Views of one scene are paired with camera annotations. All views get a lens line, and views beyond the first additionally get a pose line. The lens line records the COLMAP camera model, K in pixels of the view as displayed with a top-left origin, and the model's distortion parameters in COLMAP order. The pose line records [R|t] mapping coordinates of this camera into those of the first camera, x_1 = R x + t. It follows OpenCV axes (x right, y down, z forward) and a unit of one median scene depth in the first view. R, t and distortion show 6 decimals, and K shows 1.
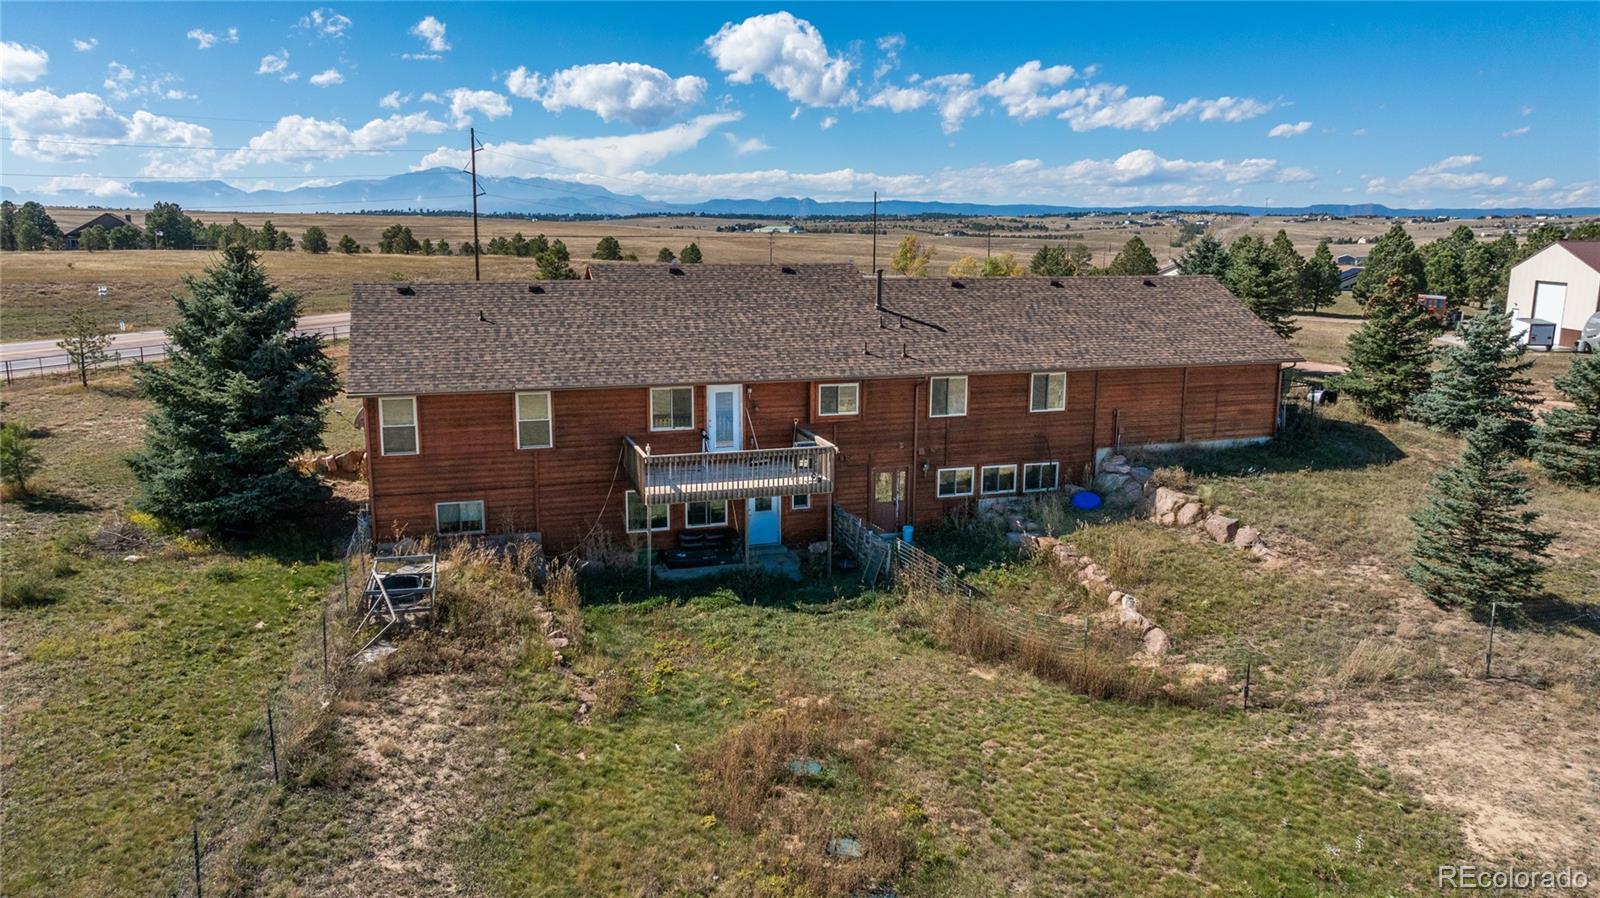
lens RADIAL K [[1119.6, 0, 804.0], [0, 1119.6, 446.9], [0, 0, 1]] dist [-0.016982, 0.007394]
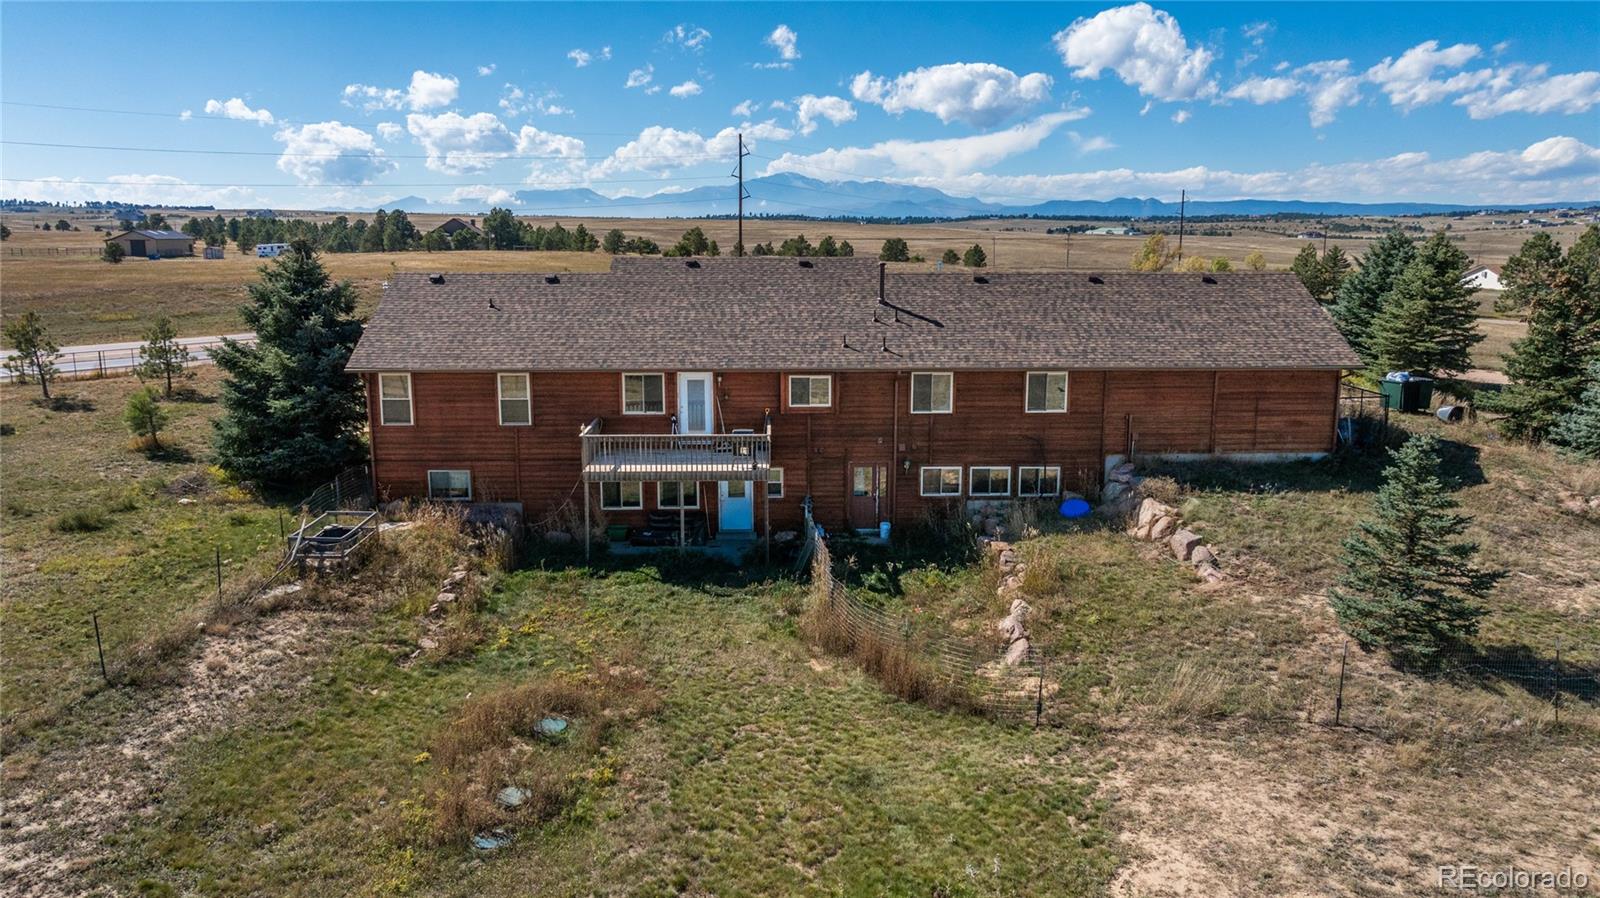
lens RADIAL K [[1133.7, 0, 800.0], [0, 1133.7, 449.0], [0, 0, 1]] dist [-0.018043, 0.006531]
pose [[0.957837, 0.048910, -0.283120, 0.327098], [-0.049673, 0.998755, 0.004487, 0.005710], [0.282987, 0.009766, 0.959074, 0.022429]]
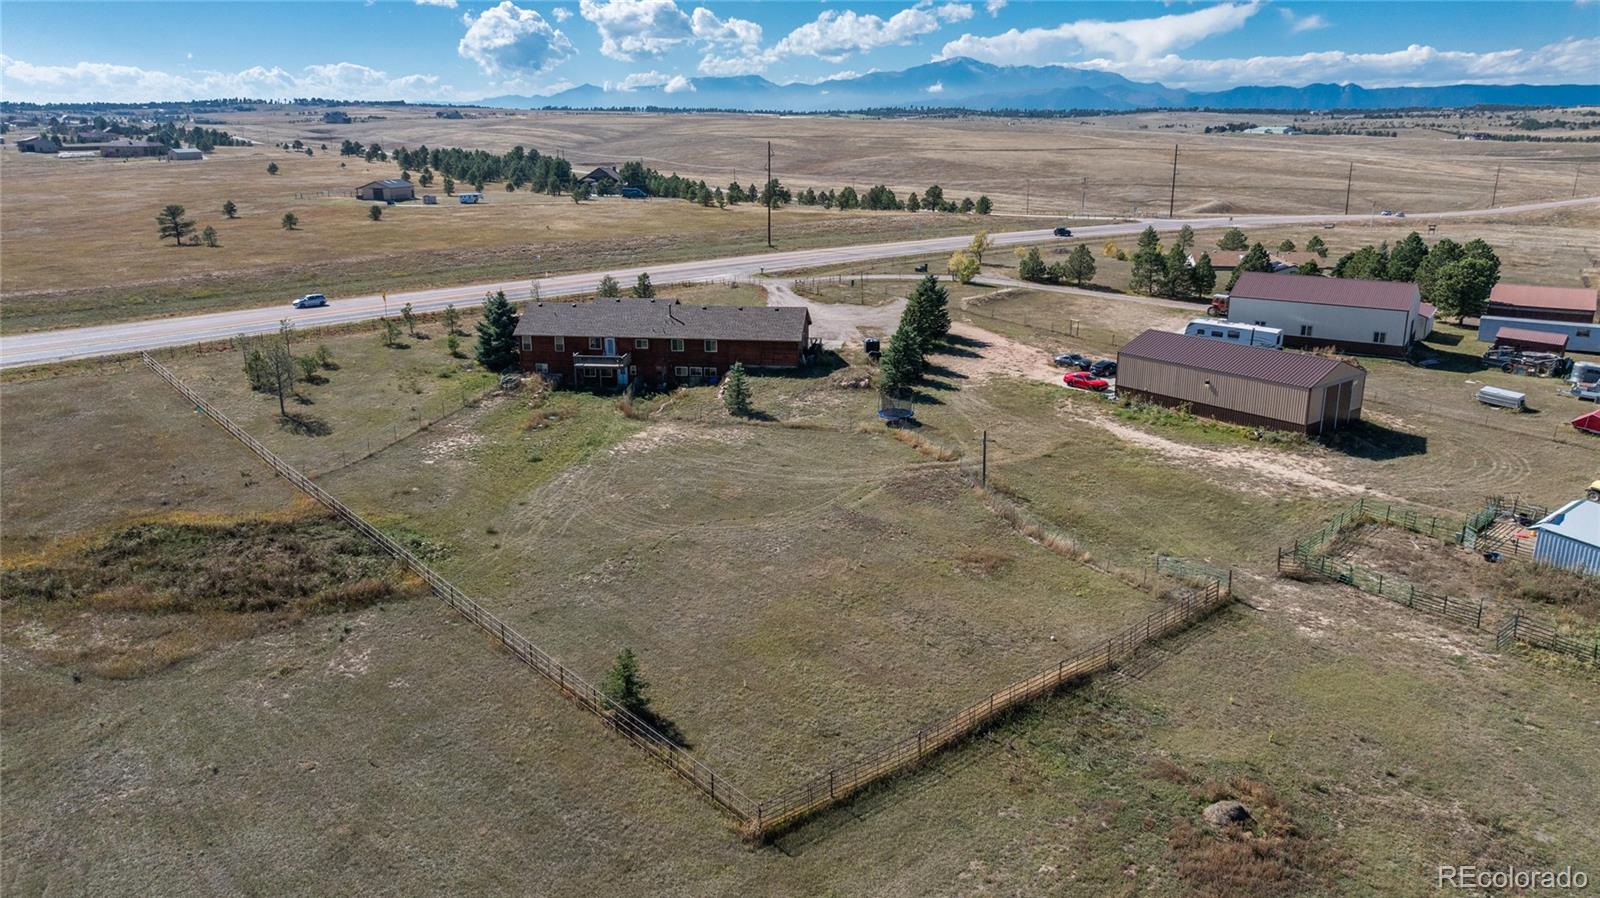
lens RADIAL K [[1119.6, 0, 804.0], [0, 1119.6, 446.9], [0, 0, 1]] dist [-0.016982, 0.007394]
pose [[0.908520, 0.112374, -0.402446, 2.005472], [-0.075218, 0.991407, 0.107024, -0.140758], [0.411015, -0.066963, 0.909166, -2.056858]]
